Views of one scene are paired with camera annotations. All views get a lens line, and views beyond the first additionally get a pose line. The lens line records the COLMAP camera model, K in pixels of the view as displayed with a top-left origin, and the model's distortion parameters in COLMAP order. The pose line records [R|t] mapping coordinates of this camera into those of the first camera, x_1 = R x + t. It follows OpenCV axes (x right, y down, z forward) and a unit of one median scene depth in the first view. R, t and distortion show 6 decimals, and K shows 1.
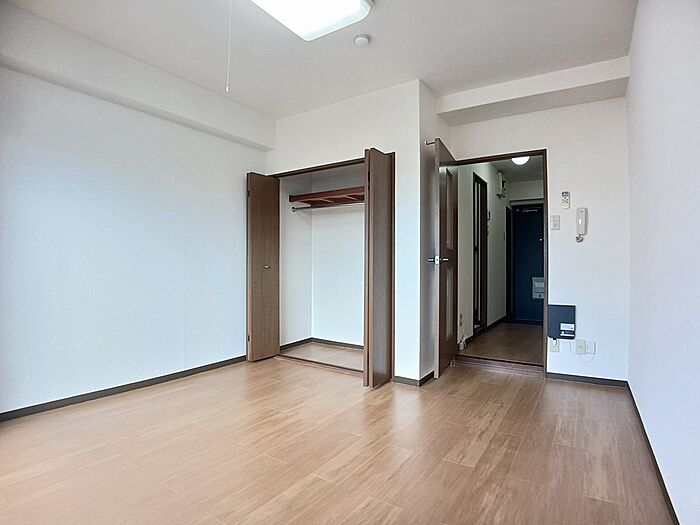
lens RADIAL K [[364.5, 0, 355.7], [0, 364.5, 263.6], [0, 0, 1]] dist [-0.067848, 0.000921]
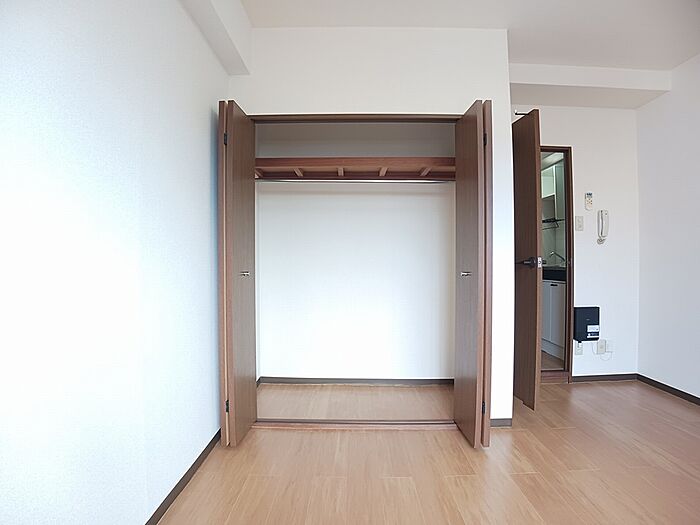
lens RADIAL K [[364.5, 0, 349.1], [0, 364.5, 265.6], [0, 0, 1]] dist [-0.067848, 0.000921]
pose [[0.838969, -0.011593, 0.544055, -0.520776], [0.005931, 0.999908, 0.012161, -0.015440], [-0.544147, -0.006976, 0.838961, 0.544664]]
